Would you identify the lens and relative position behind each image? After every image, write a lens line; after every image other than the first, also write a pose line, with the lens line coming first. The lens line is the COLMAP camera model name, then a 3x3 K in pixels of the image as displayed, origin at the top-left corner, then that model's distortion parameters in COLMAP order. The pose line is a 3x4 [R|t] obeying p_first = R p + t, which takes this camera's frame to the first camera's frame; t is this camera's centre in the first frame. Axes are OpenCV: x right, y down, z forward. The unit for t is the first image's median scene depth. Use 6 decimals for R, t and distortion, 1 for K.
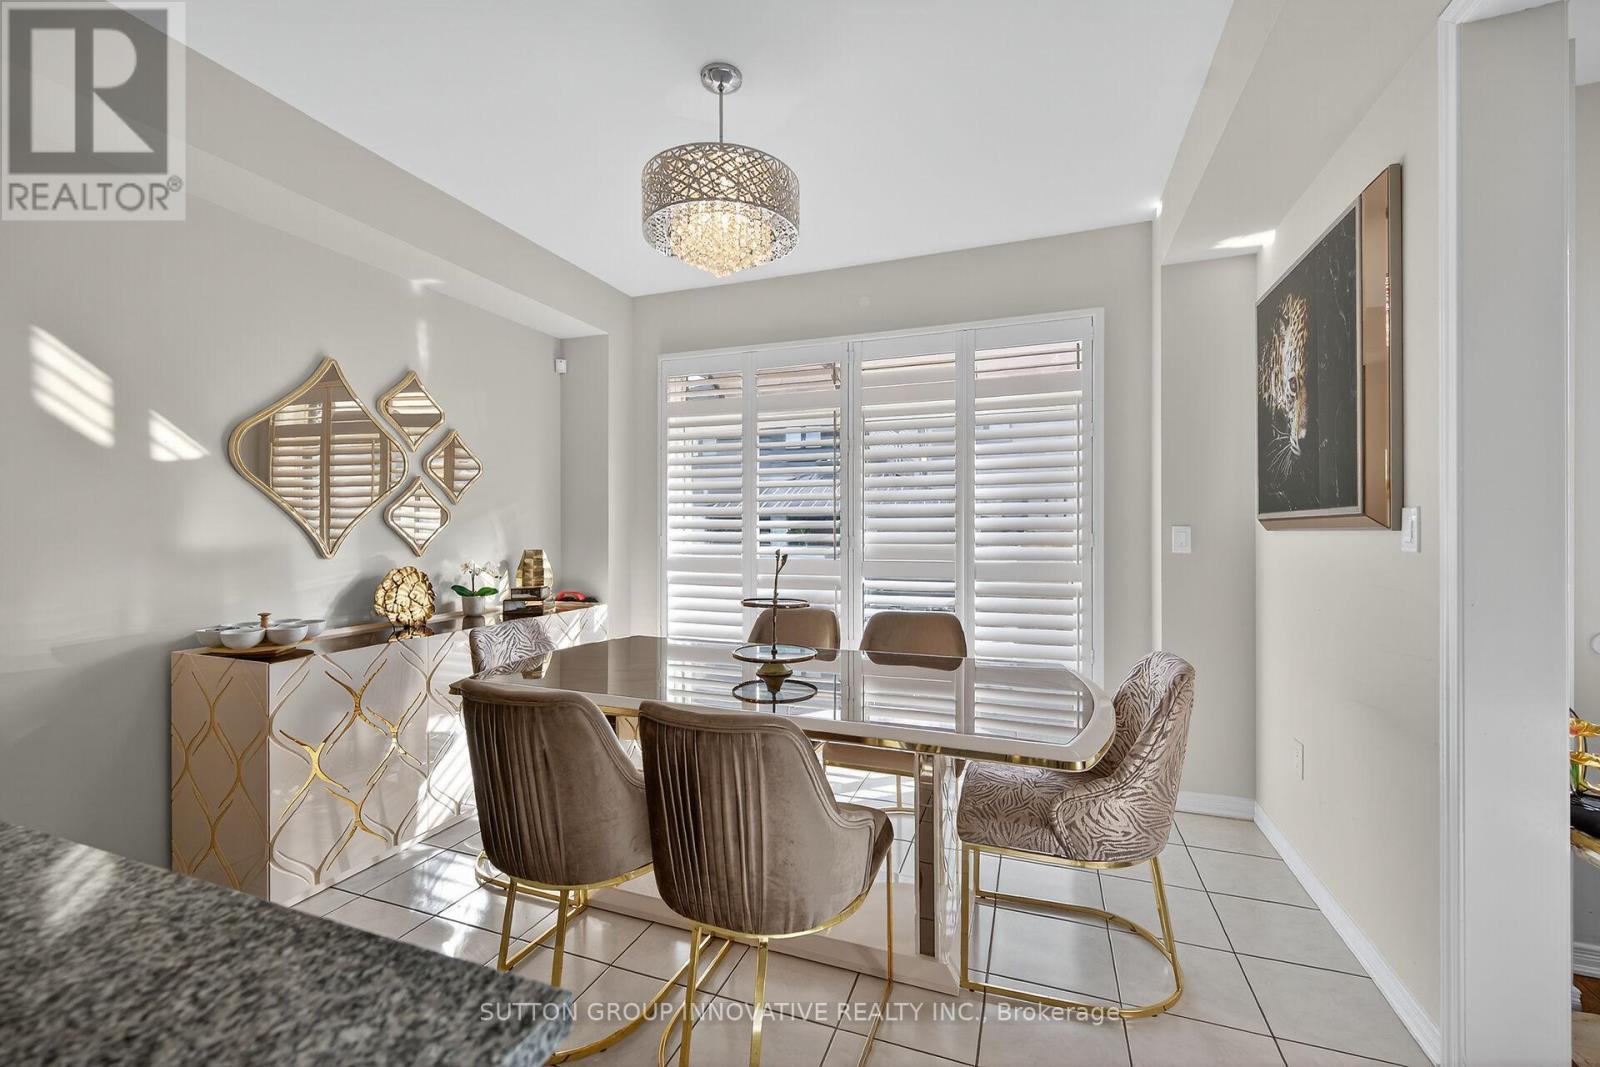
lens RADIAL K [[645.4, 0, 800.0], [0, 645.4, 533.5], [0, 0, 1]] dist [0.000779, 0.000022]
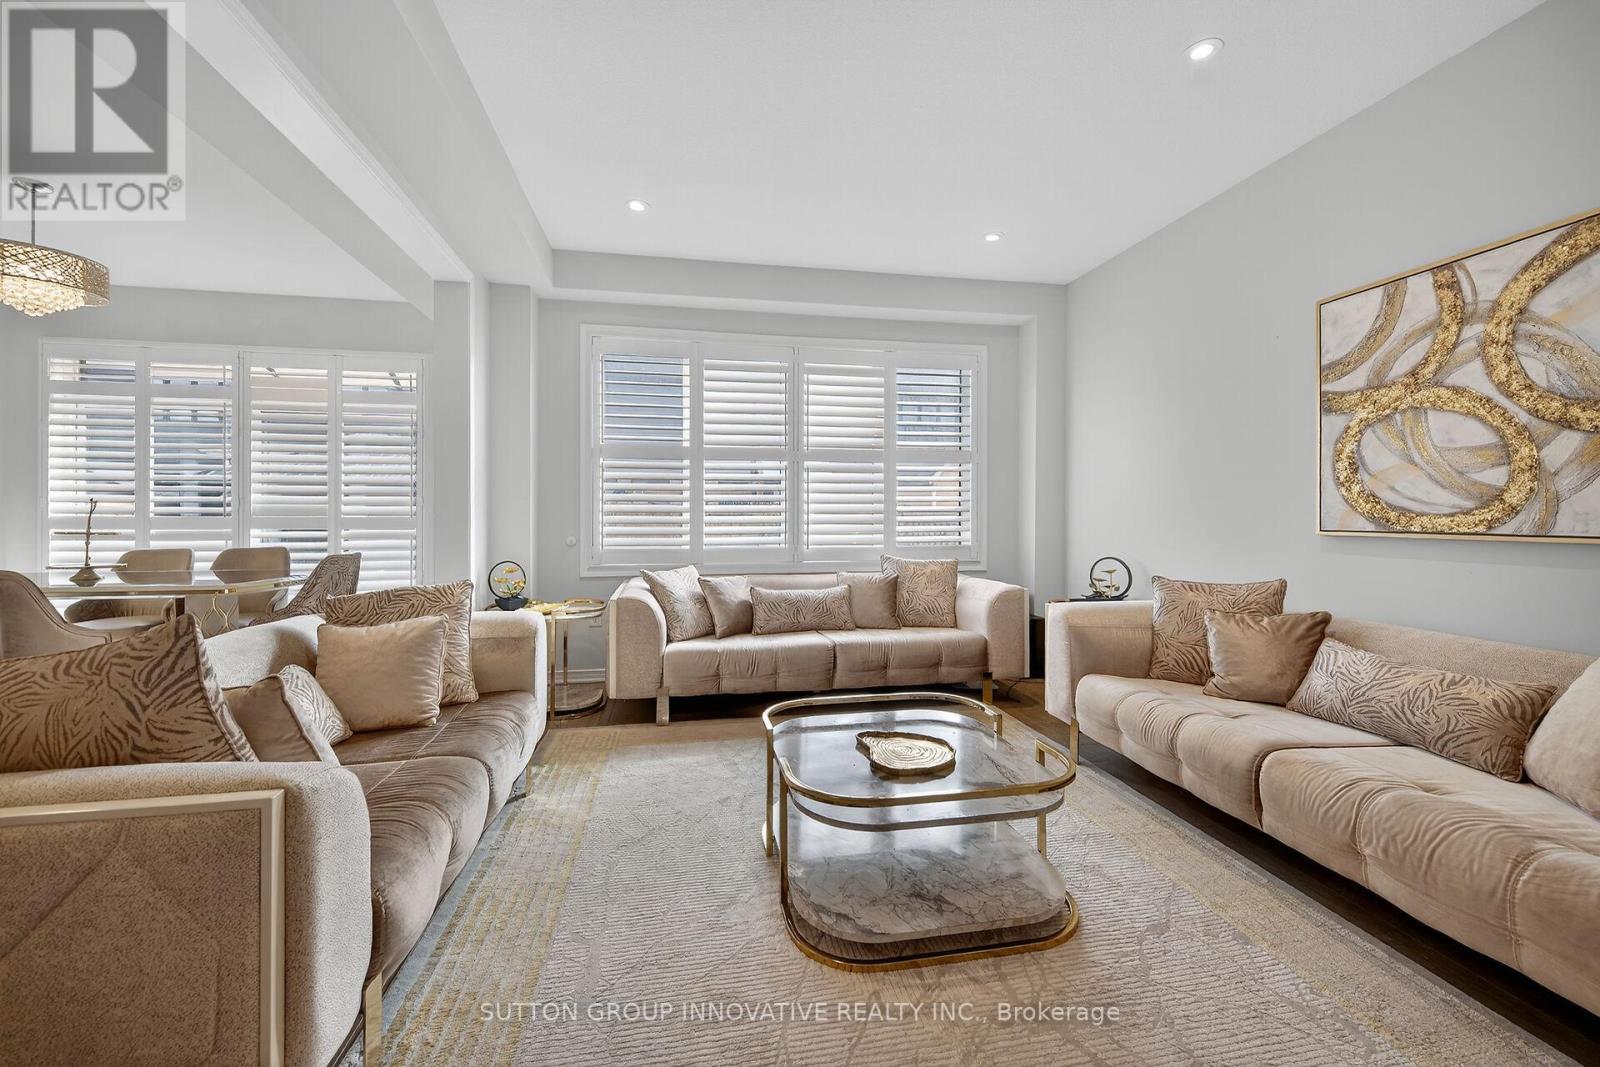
lens RADIAL K [[634.4, 0, 794.8], [0, 634.4, 511.7], [0, 0, 1]] dist [-0.002504, -0.000359]
pose [[0.854175, 0.004354, 0.519967, 0.436124], [0.002254, 0.999925, -0.012076, 0.057563], [-0.519980, 0.011487, 0.854101, -0.809145]]
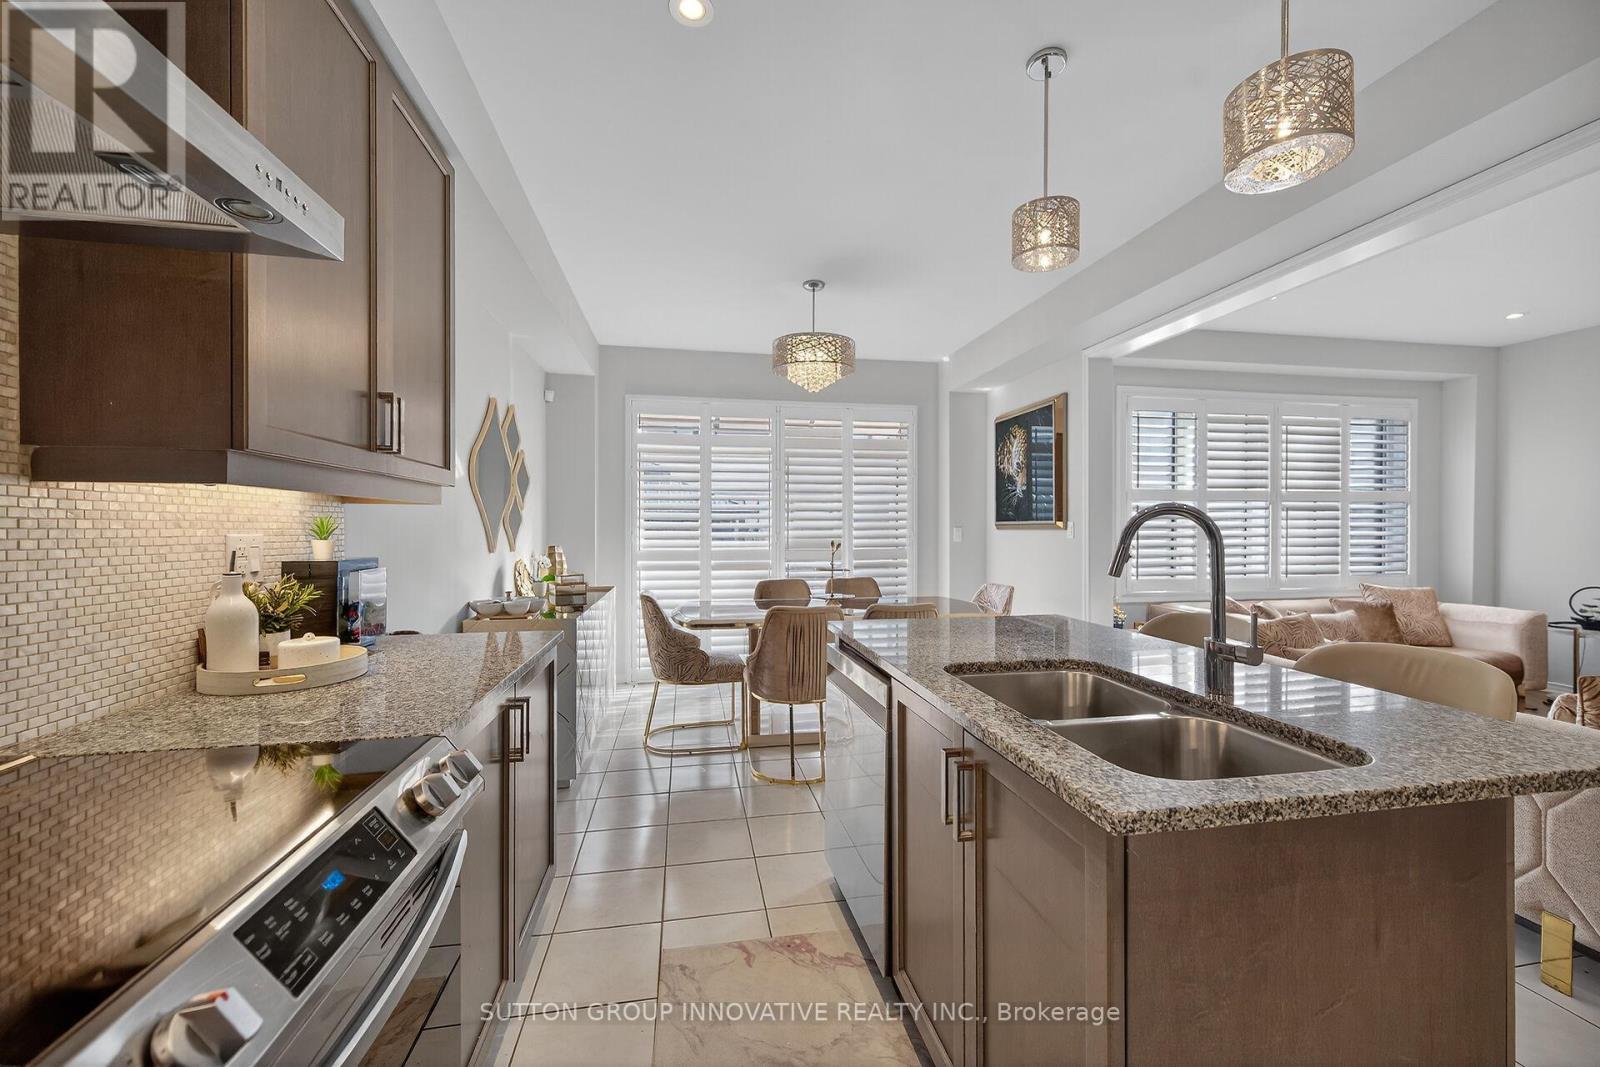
lens RADIAL K [[636.1, 0, 798.3], [0, 636.1, 537.5], [0, 0, 1]] dist [-0.000095, -0.000463]
pose [[0.856788, -0.006462, 0.515628, -0.755151], [-0.000179, 0.999918, 0.012829, -0.004293], [-0.515668, -0.011085, 0.856717, -0.372462]]
